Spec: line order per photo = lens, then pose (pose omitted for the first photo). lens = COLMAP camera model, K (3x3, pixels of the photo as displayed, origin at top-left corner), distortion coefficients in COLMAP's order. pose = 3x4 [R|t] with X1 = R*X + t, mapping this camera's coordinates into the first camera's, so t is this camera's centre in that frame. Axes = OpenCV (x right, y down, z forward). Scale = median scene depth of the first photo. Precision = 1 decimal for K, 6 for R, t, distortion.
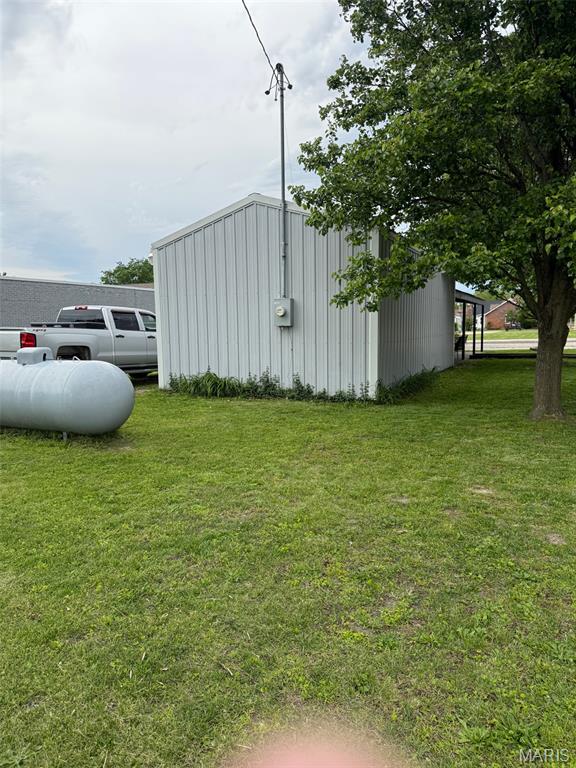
lens RADIAL K [[543.8, 0, 288.0], [0, 543.8, 384.0], [0, 0, 1]] dist [-0.003082, -0.000782]
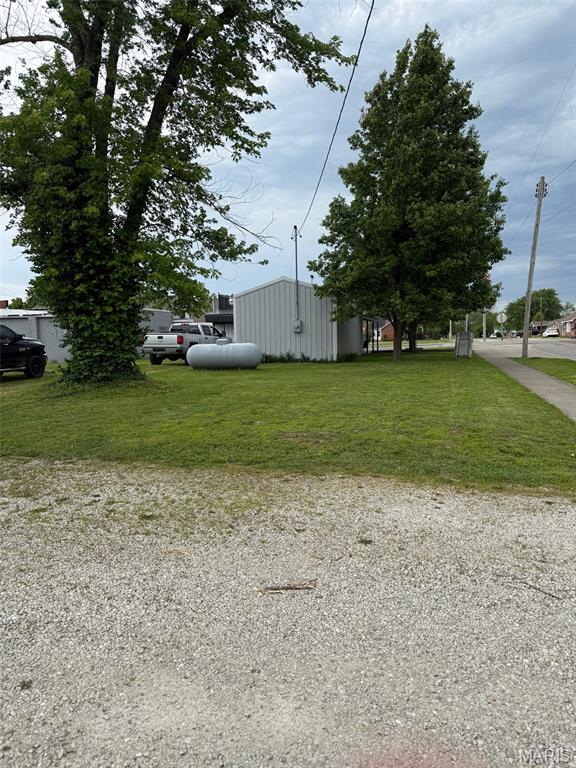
lens RADIAL K [[530.1, 0, 288.0], [0, 530.1, 384.0], [0, 0, 1]] dist [0.001659, 0.000088]
pose [[0.985342, -0.013607, 0.170046, -0.444231], [0.018364, 0.999482, -0.026437, 0.182249], [-0.169598, 0.029172, 0.985081, -1.277351]]
